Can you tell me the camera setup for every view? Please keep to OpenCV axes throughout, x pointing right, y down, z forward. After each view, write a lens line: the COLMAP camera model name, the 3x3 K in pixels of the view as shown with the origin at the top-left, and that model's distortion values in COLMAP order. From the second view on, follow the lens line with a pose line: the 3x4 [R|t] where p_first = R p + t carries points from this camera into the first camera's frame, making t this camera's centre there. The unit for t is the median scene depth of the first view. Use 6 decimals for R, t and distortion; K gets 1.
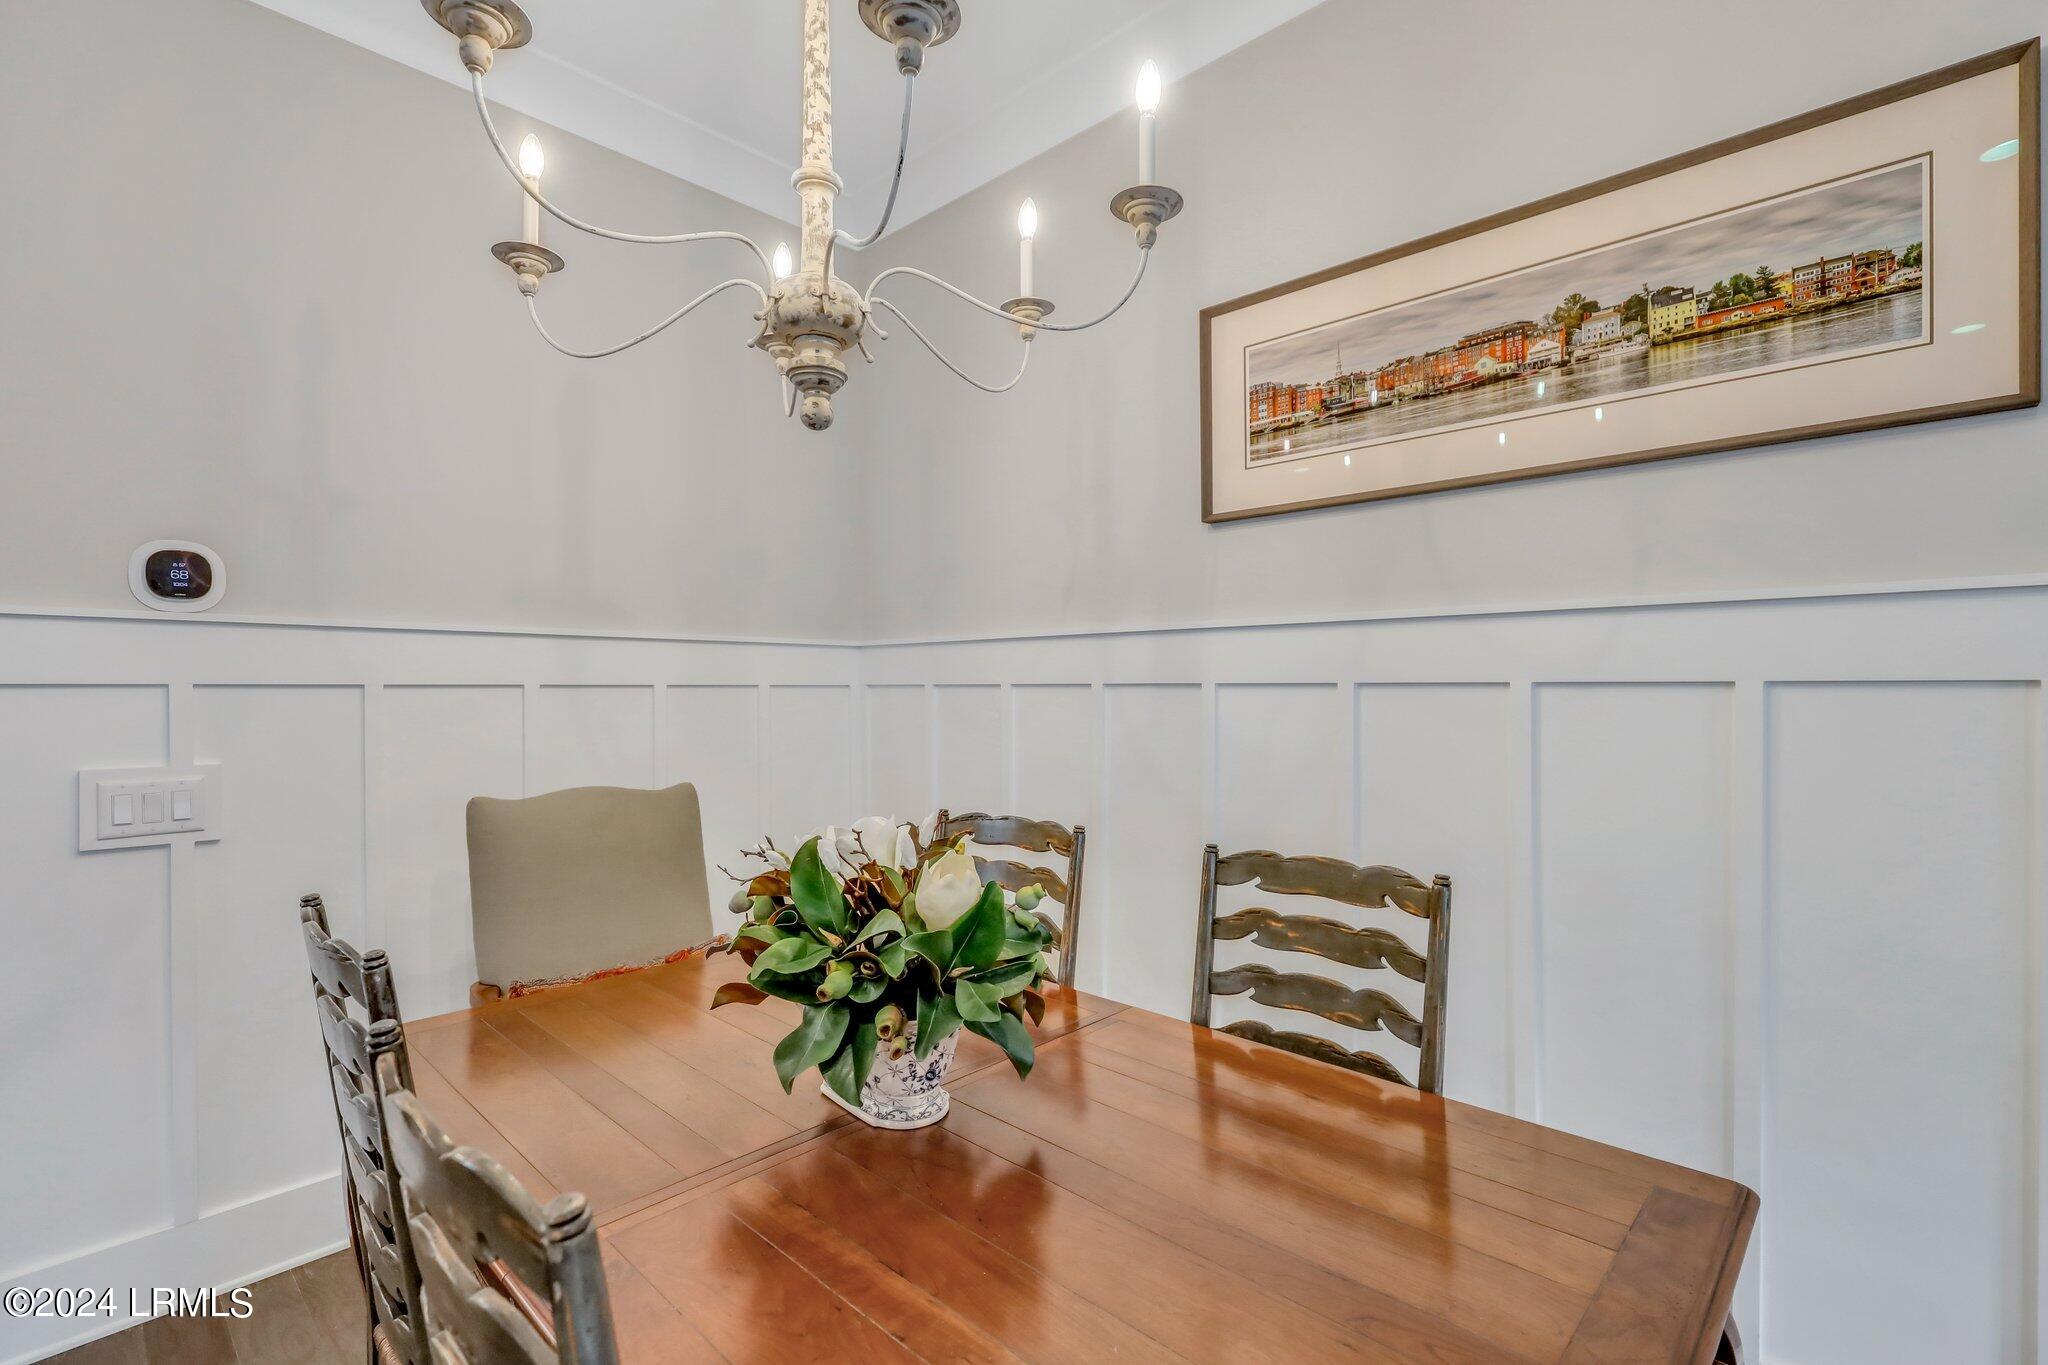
lens RADIAL K [[949.8, 0, 1022.1], [0, 949.8, 685.5], [0, 0, 1]] dist [-0.001060, -0.000111]
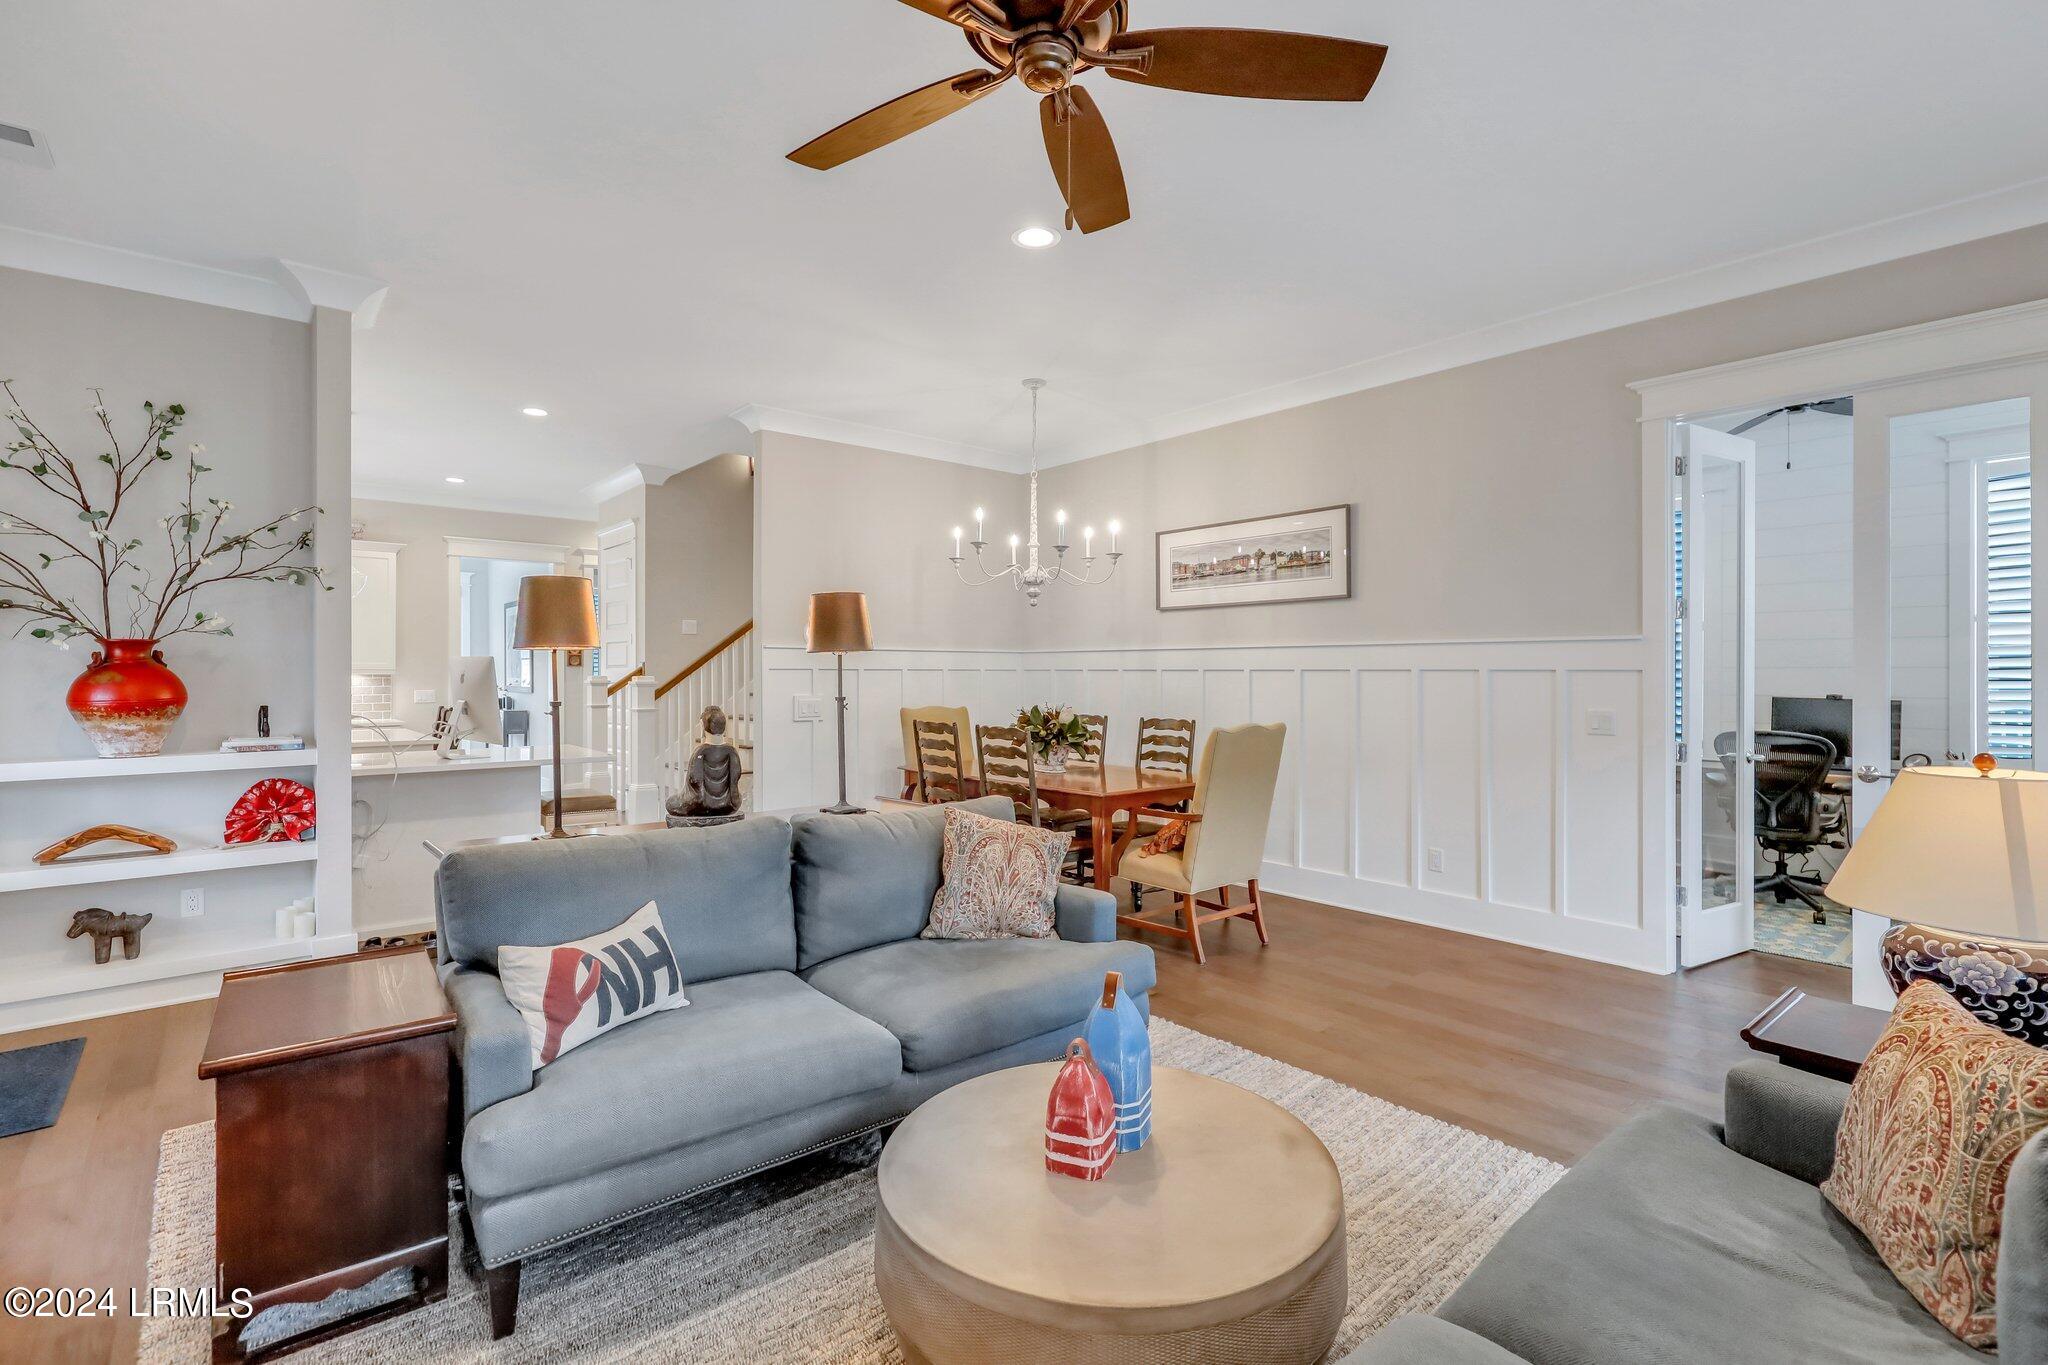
lens RADIAL K [[949.8, 0, 1027.0], [0, 949.8, 678.6], [0, 0, 1]] dist [-0.001060, -0.000111]
pose [[0.995039, 0.002340, -0.099462, 0.128613], [-0.001288, 0.999943, 0.010638, -0.007203], [0.099481, -0.010457, 0.994984, -2.438569]]
